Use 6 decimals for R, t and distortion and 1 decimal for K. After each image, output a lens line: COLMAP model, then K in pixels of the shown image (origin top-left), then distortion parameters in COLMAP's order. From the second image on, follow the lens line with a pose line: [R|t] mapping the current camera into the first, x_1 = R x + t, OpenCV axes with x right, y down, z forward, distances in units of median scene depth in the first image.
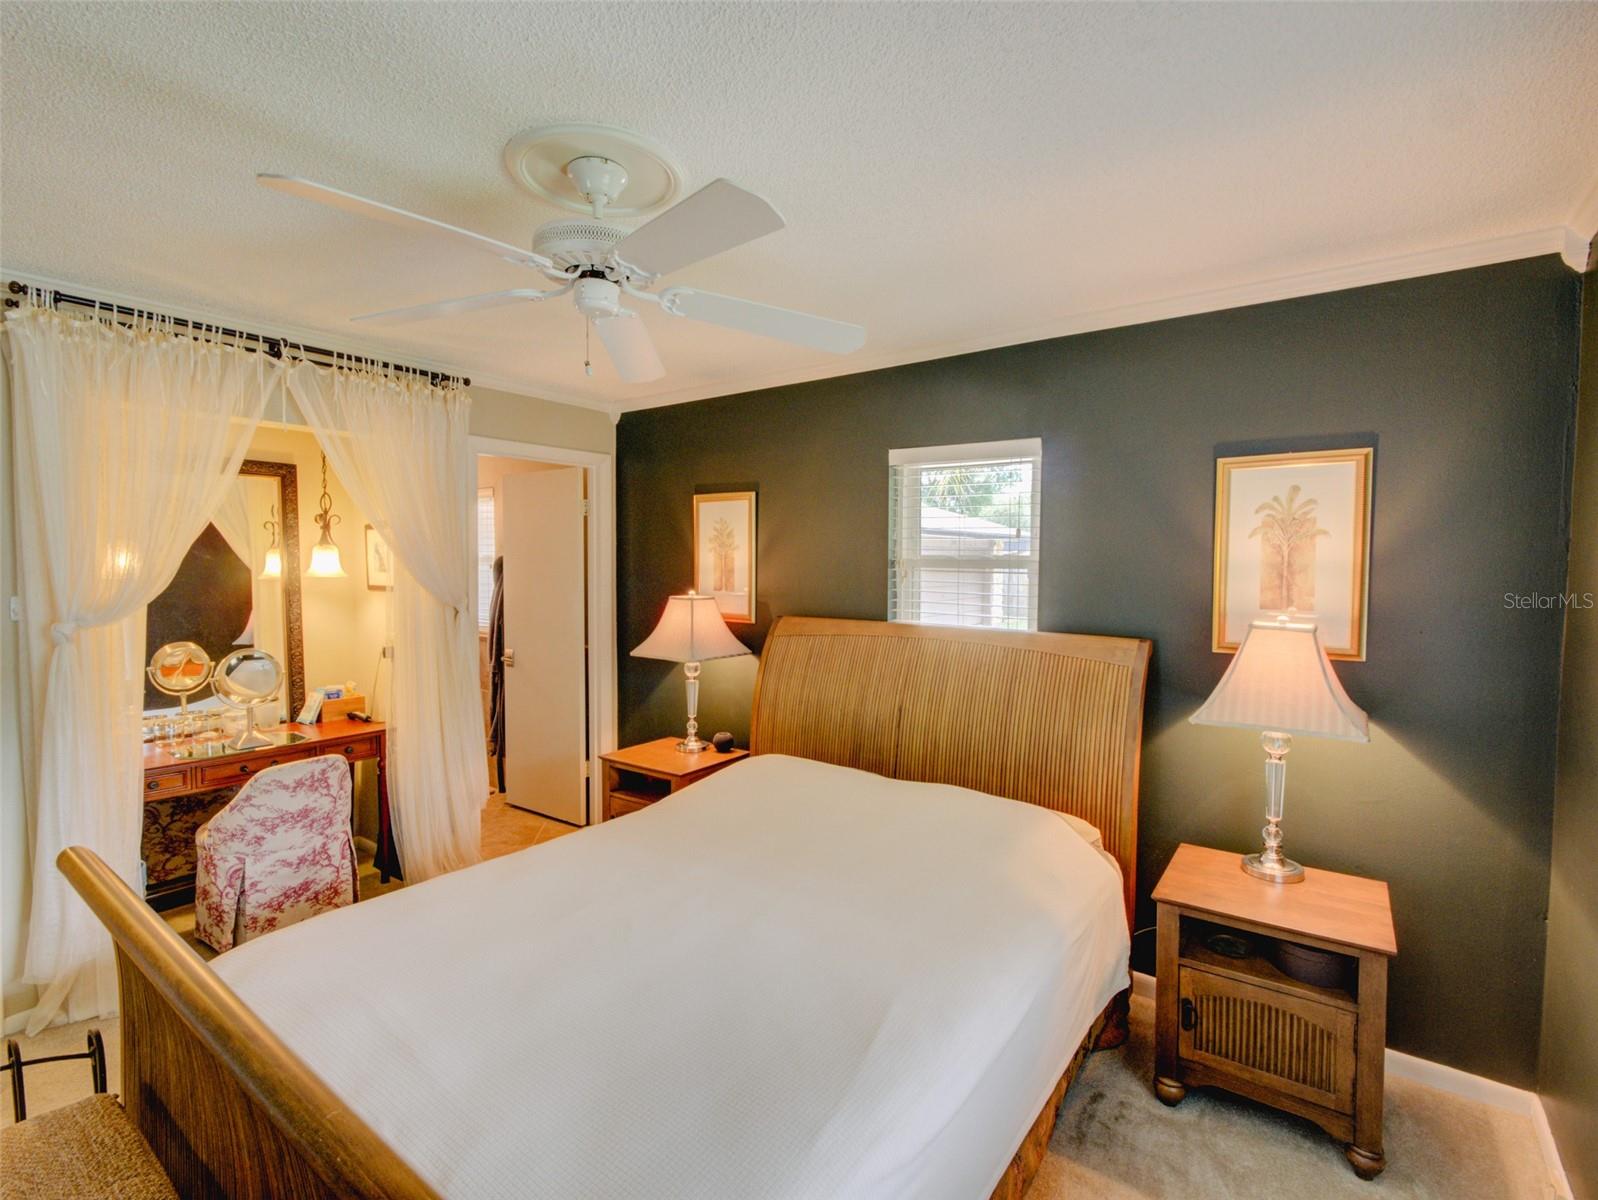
lens RADIAL K [[745.9, 0, 815.1], [0, 745.9, 595.0], [0, 0, 1]] dist [0.002272, -0.000571]
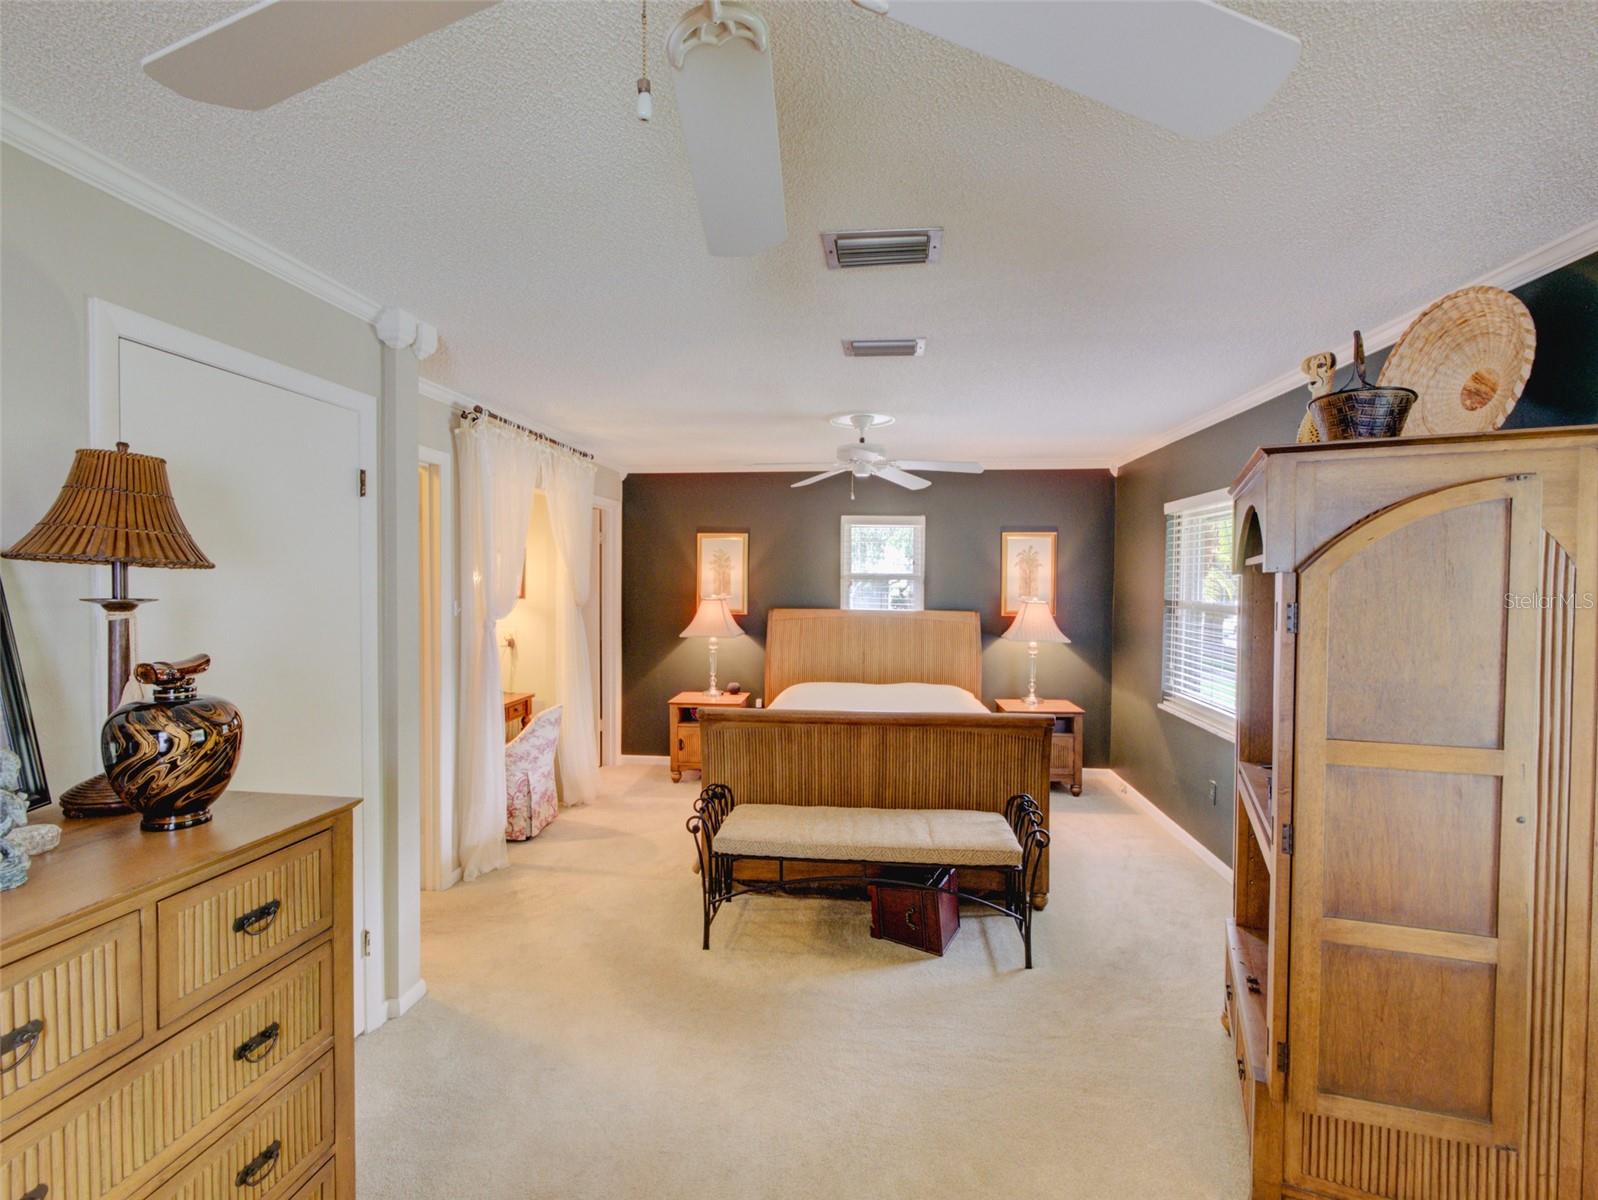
lens RADIAL K [[753.5, 0, 799.0], [0, 753.5, 600.0], [0, 0, 1]] dist [-0.001774, -0.000480]
pose [[0.855784, -0.016188, 0.517080, -0.968974], [0.022923, 0.999715, -0.006641, 0.022941], [-0.516825, 0.017536, 0.855911, -0.540592]]
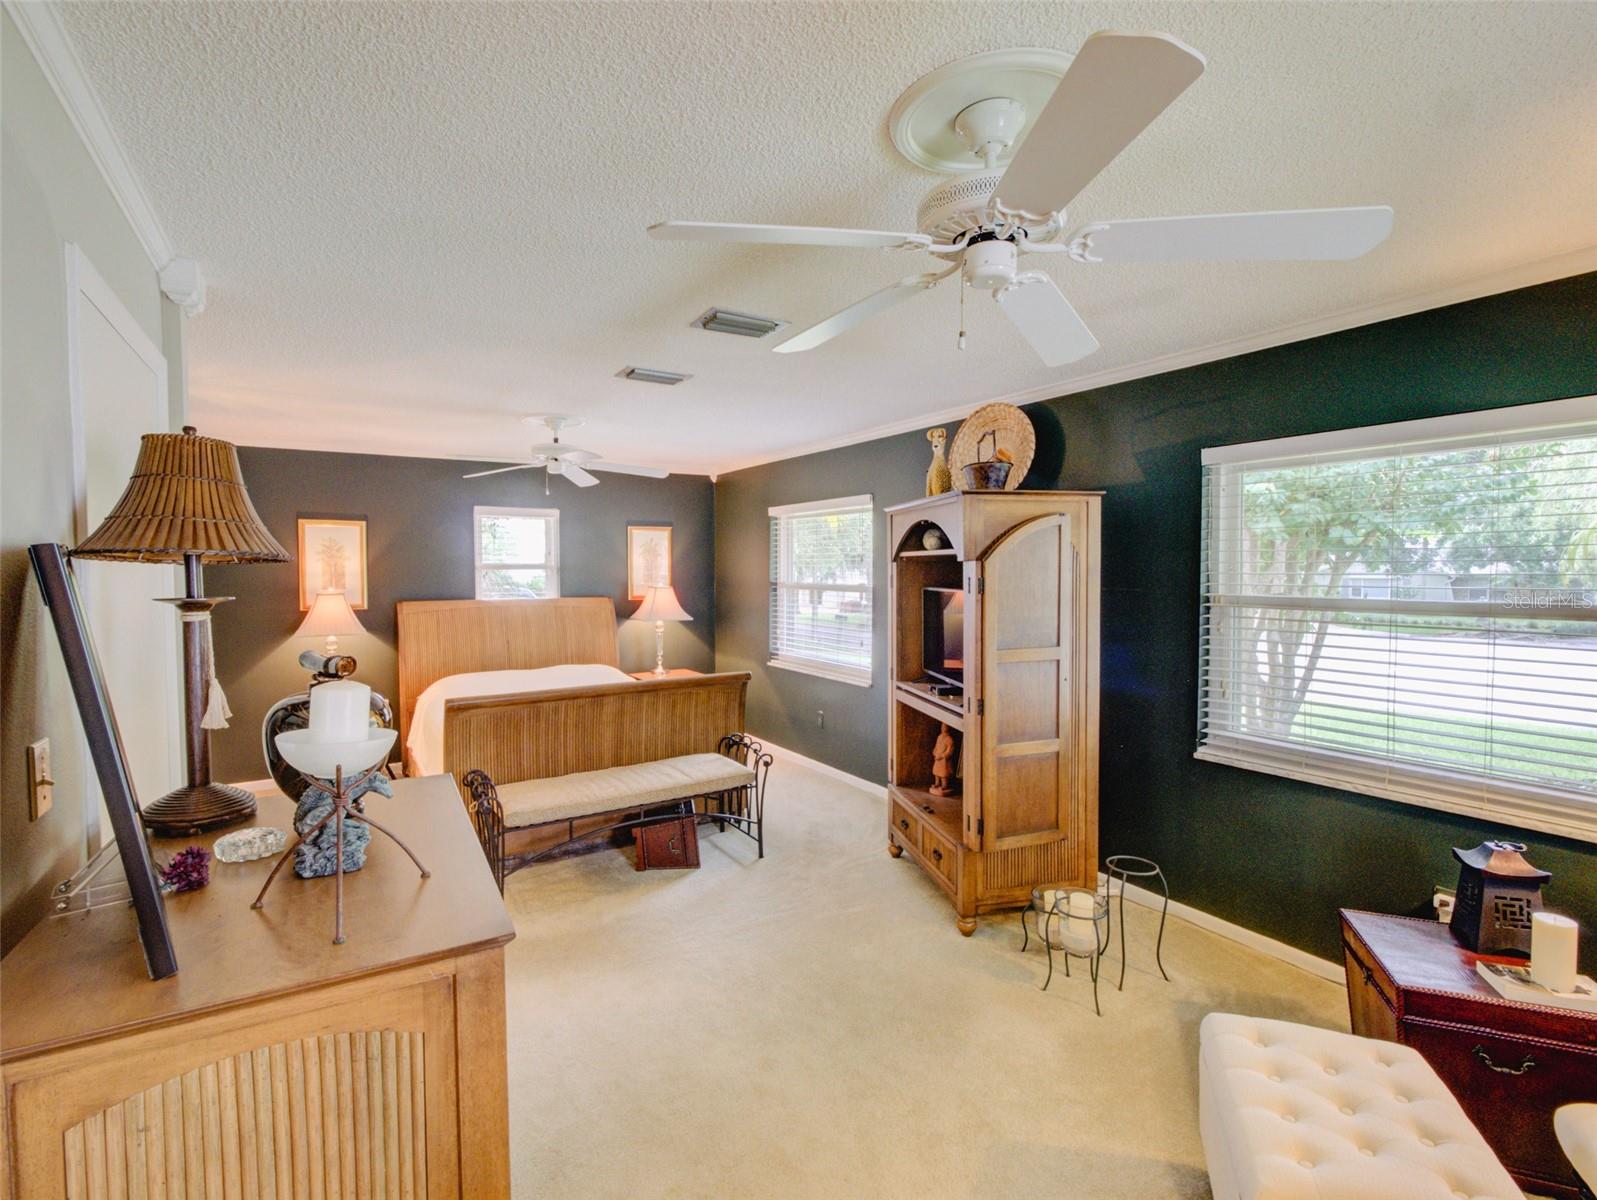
lens RADIAL K [[753.1, 0, 798.5], [0, 753.1, 600.0], [0, 0, 1]] dist [-0.001774, -0.000480]
pose [[0.353192, -0.049917, 0.934218, -1.374883], [0.050793, 0.998126, 0.034129, 0.013647], [-0.934171, 0.035398, 0.355066, -0.394885]]
